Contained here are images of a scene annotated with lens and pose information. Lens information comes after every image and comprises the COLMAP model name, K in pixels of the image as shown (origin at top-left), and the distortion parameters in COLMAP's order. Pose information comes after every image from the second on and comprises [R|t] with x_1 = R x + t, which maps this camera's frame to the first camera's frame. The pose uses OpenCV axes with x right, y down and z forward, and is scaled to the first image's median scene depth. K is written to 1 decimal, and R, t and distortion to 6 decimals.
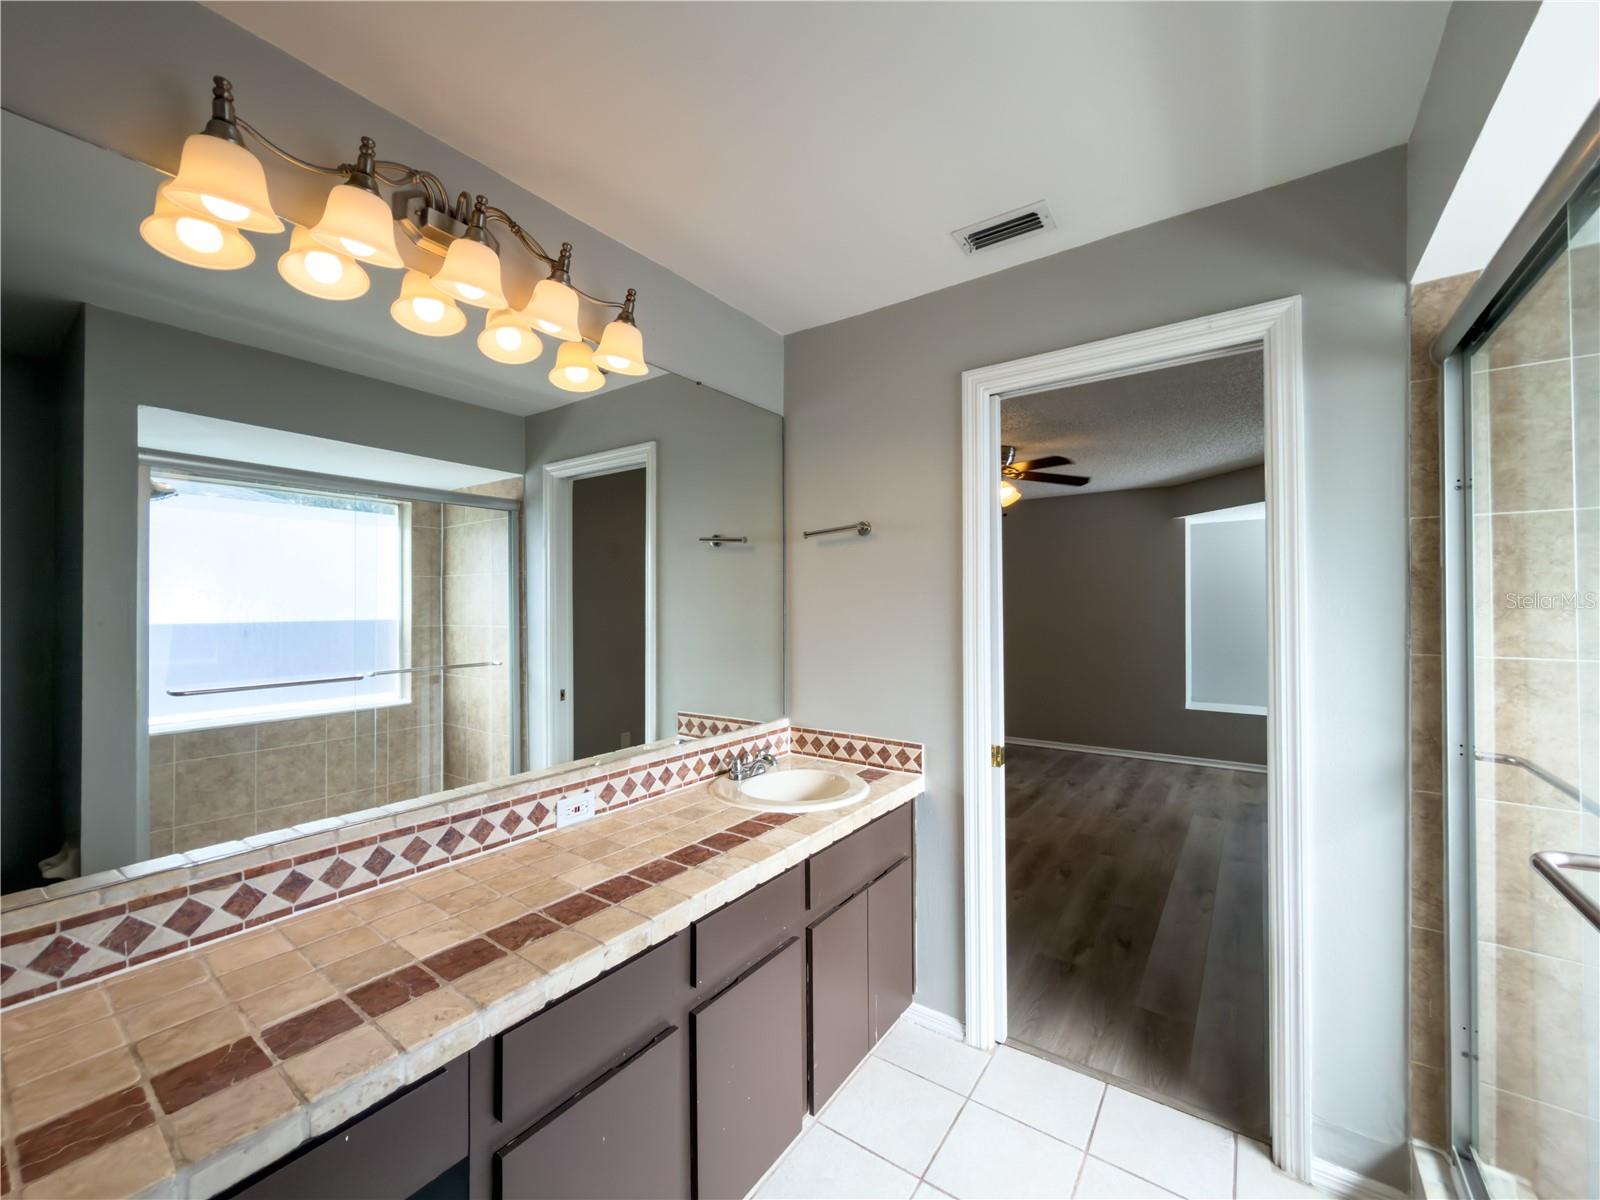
lens RADIAL K [[651.1, 0, 786.3], [0, 651.1, 601.7], [0, 0, 1]] dist [0.000402, -0.000133]
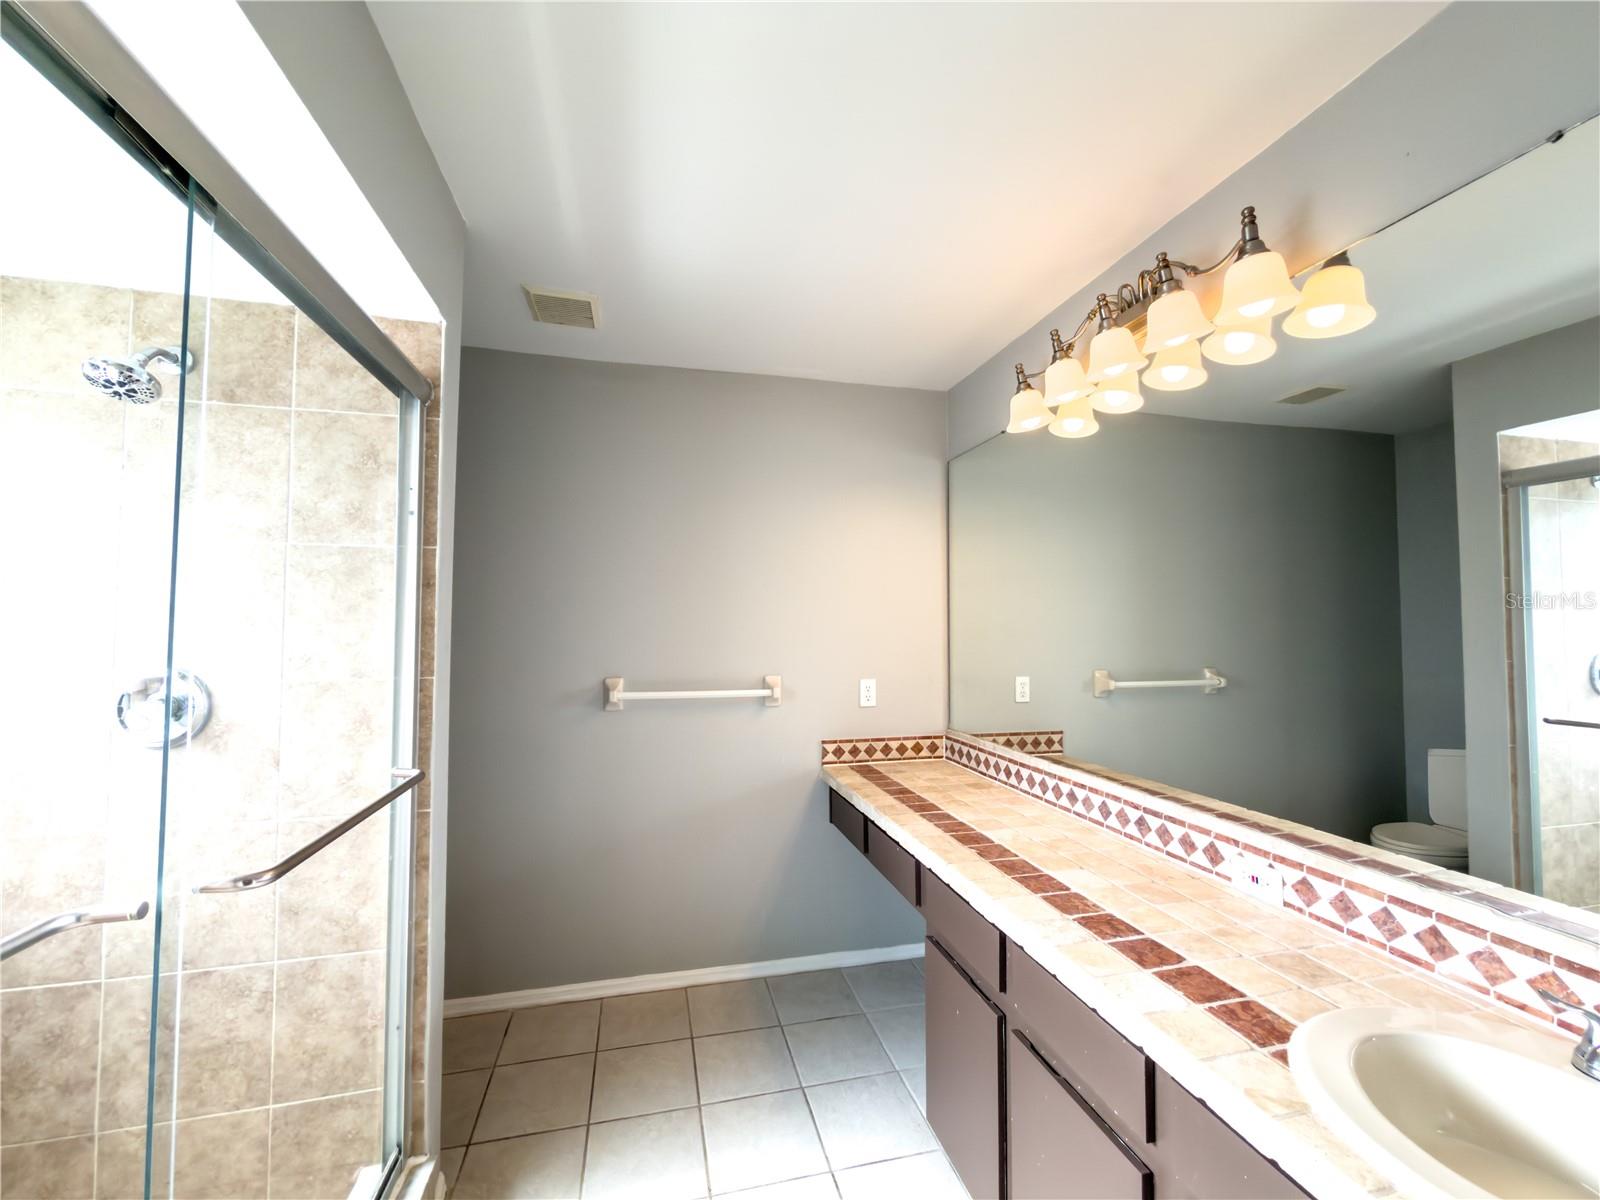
lens RADIAL K [[651.1, 0, 791.5], [0, 651.1, 602.8], [0, 0, 1]] dist [0.000402, -0.000133]
pose [[-0.657803, -0.020643, -0.752907, 0.646060], [0.006029, 0.999448, -0.032670, -0.001201], [0.753166, -0.026030, -0.657316, 1.063569]]
